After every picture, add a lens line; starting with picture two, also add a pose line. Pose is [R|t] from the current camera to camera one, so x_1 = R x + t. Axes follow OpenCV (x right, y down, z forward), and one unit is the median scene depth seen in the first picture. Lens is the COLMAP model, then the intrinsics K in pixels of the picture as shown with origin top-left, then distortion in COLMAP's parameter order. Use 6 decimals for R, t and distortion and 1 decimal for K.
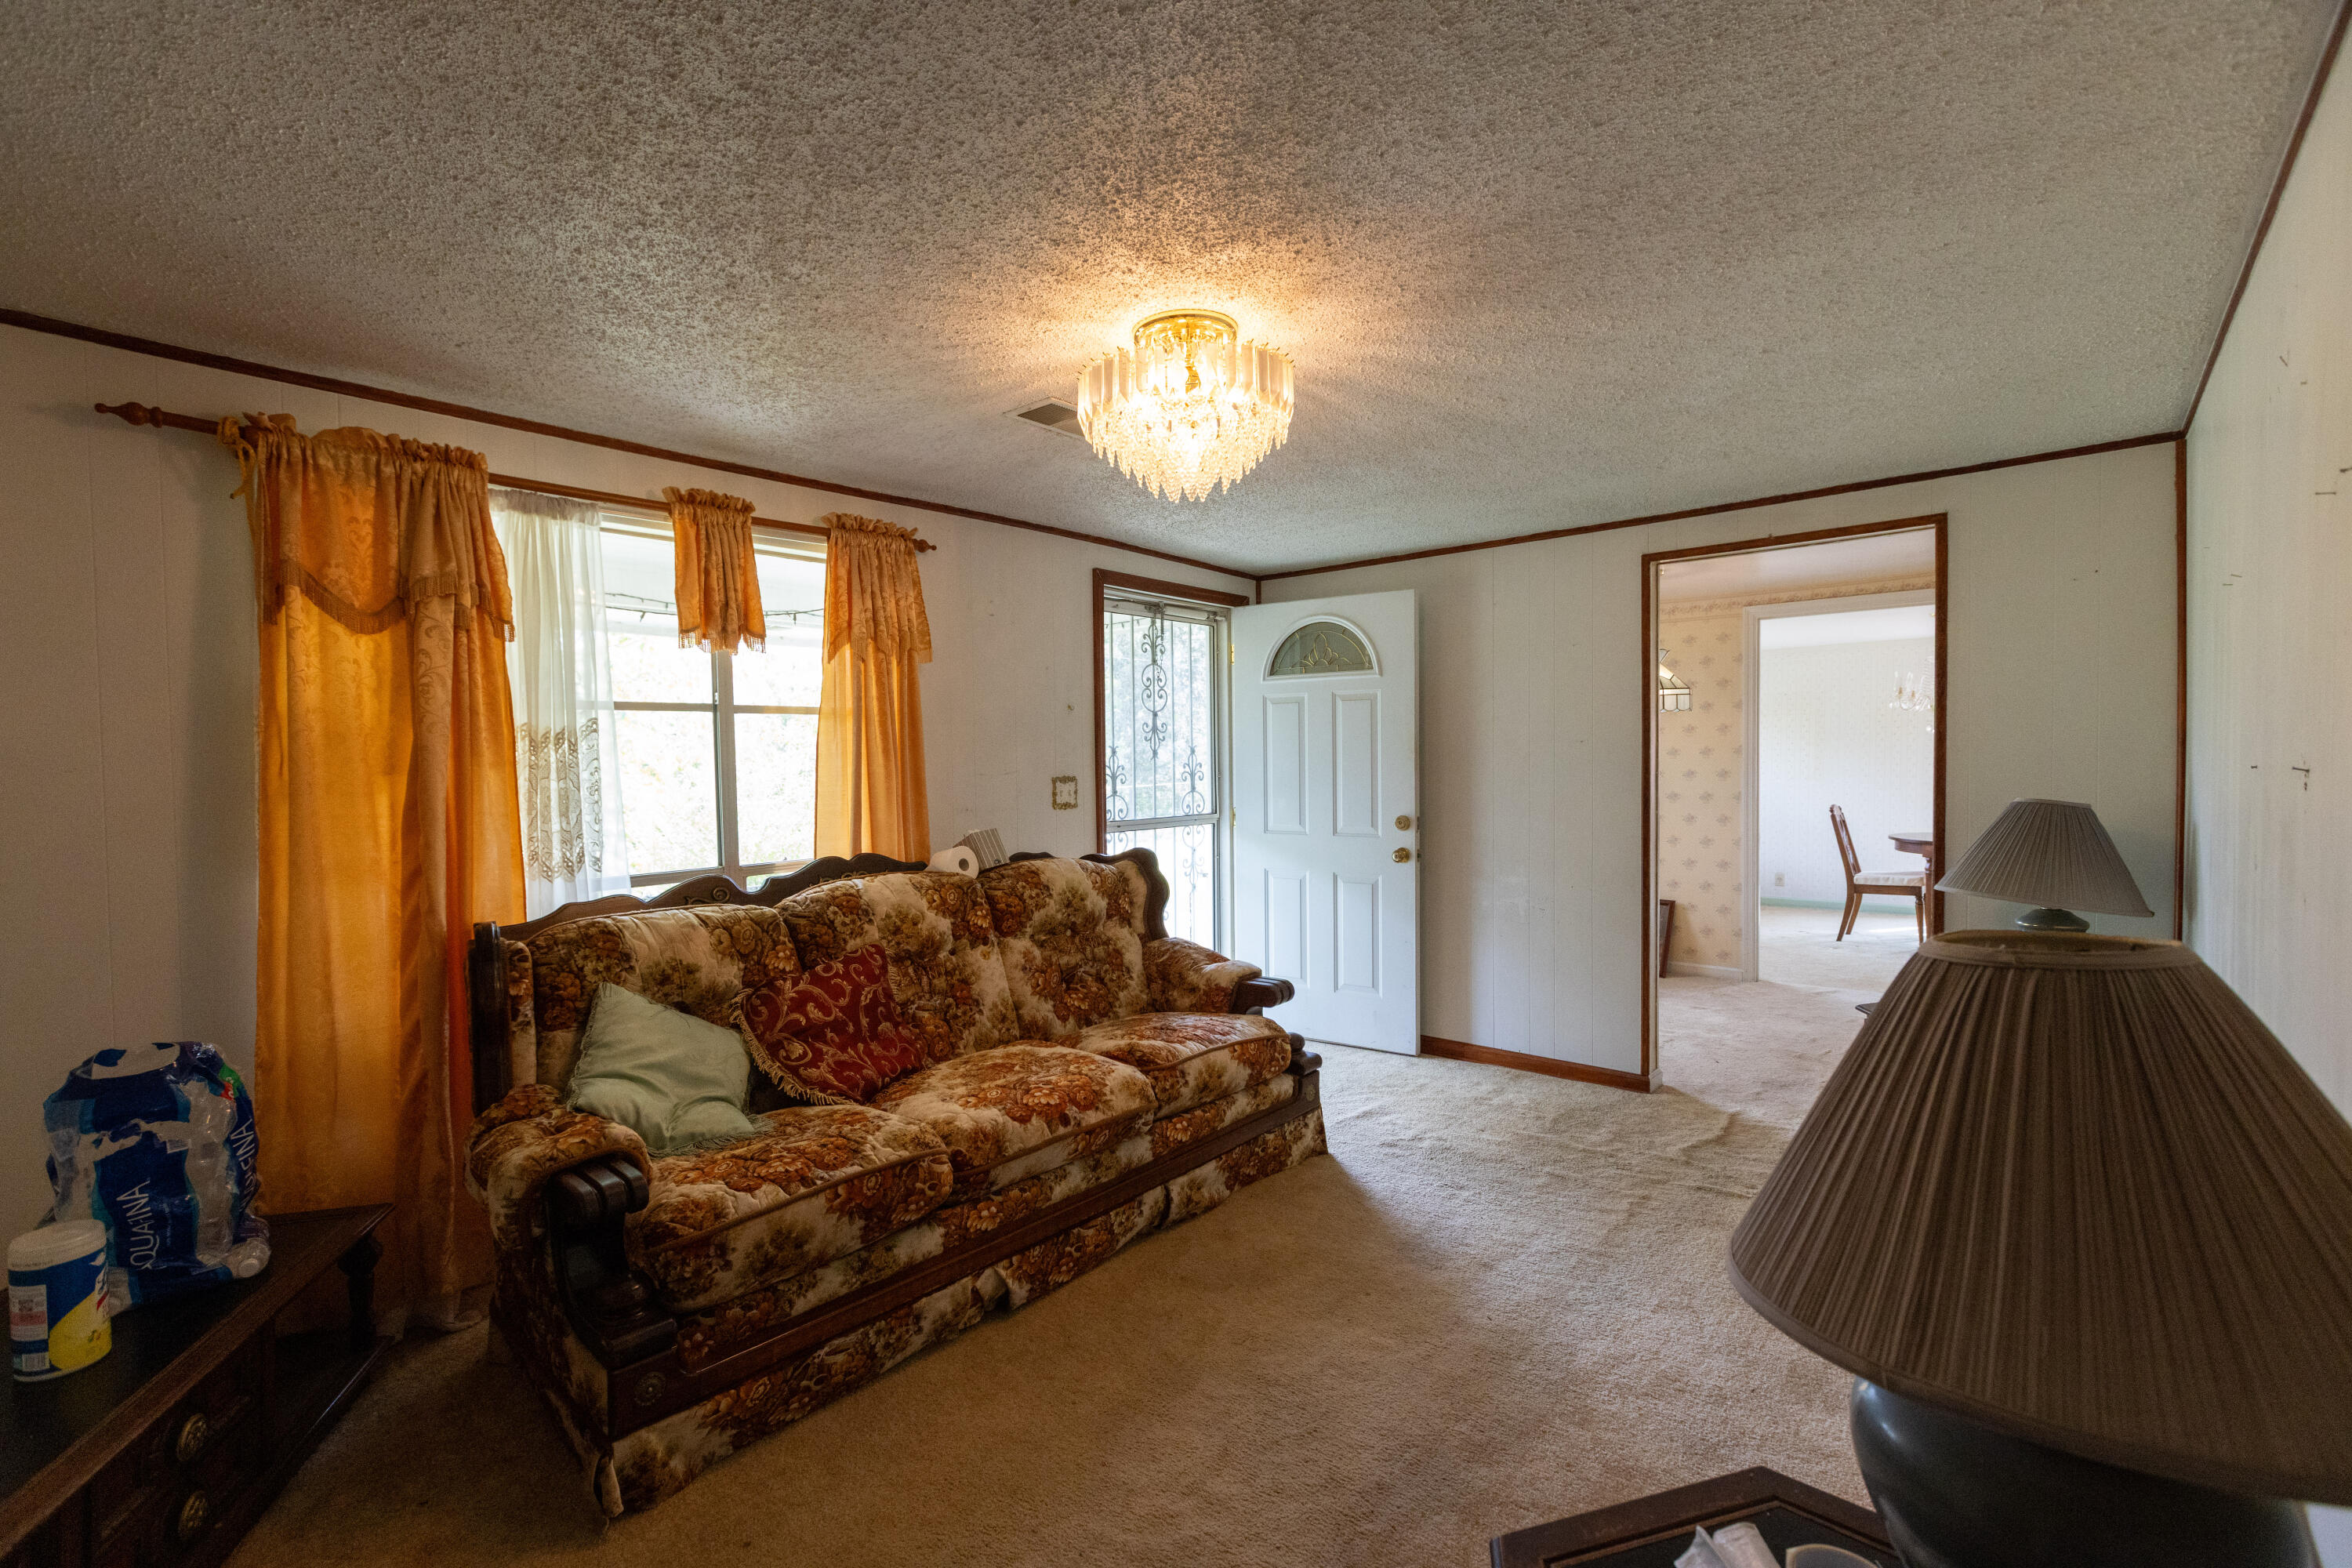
lens RADIAL K [[1038.2, 0, 1159.0], [0, 1038.2, 784.2], [0, 0, 1]] dist [0.004671, -0.000361]
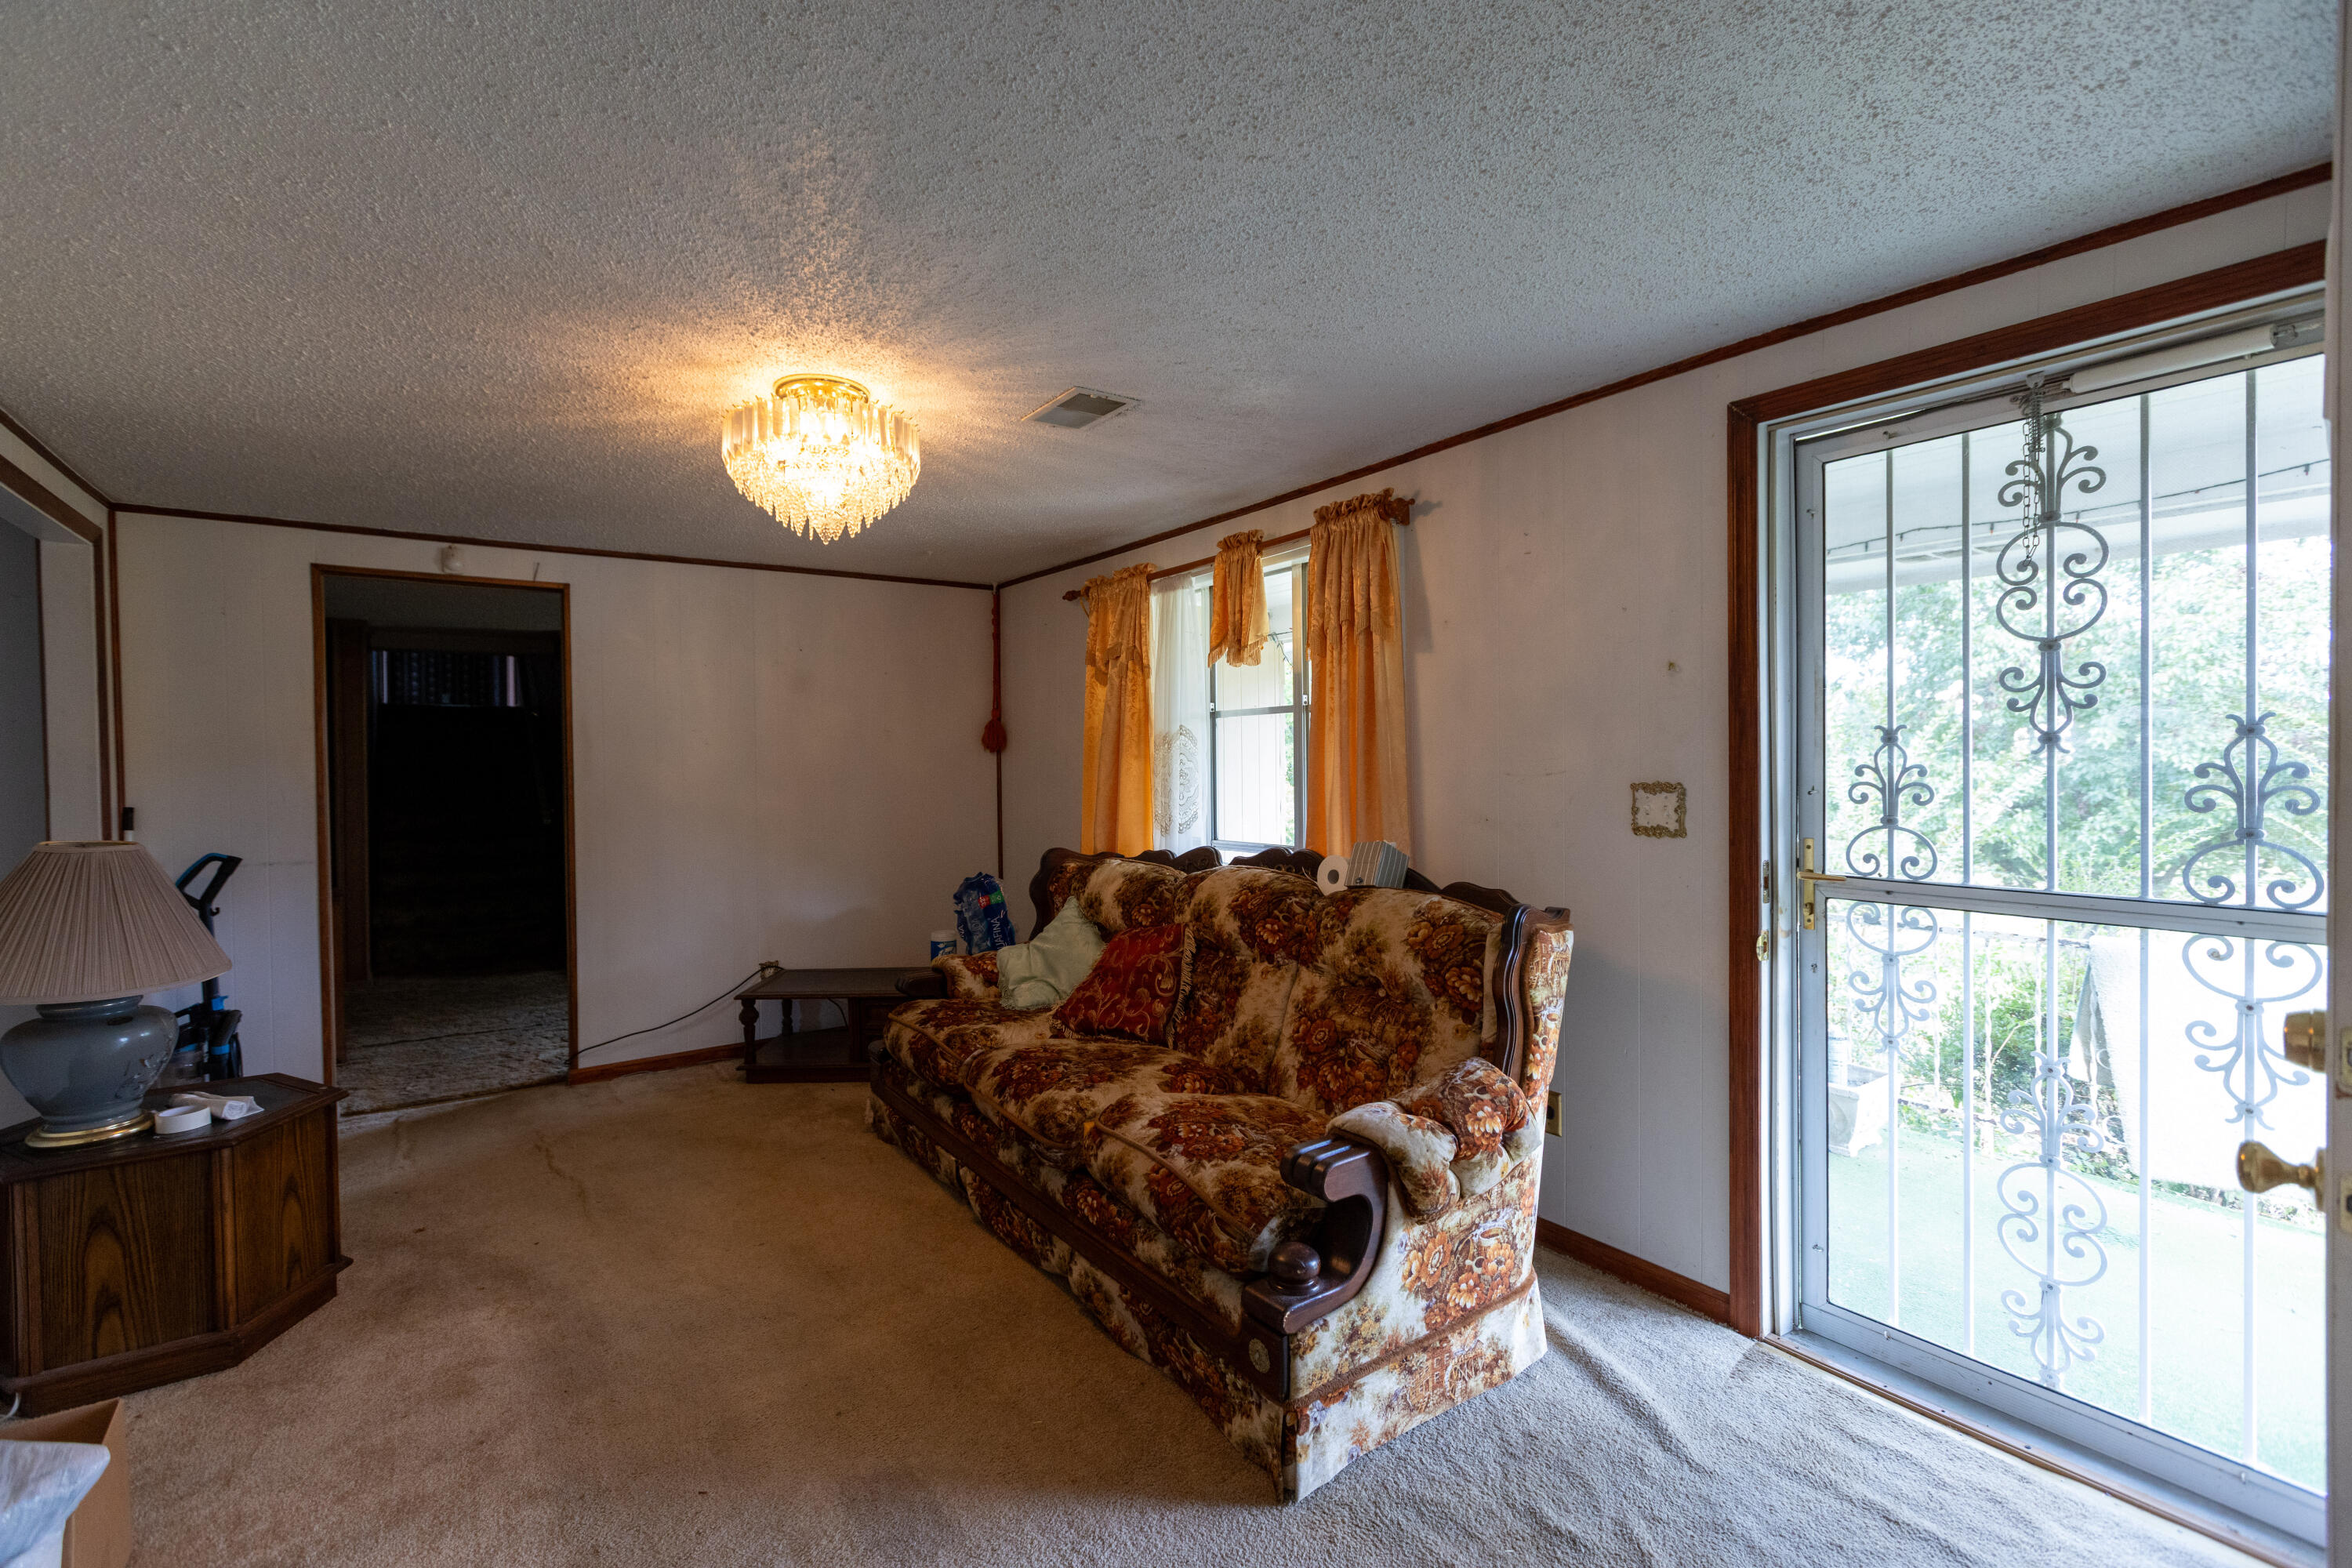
lens RADIAL K [[1038.2, 0, 1157.4], [0, 1038.2, 777.1], [0, 0, 1]] dist [0.004671, -0.000361]
pose [[-0.230292, 0.031365, -0.972616, 0.702883], [-0.012840, 0.999295, 0.035266, -0.035211], [0.973037, 0.020610, -0.229727, 1.077522]]
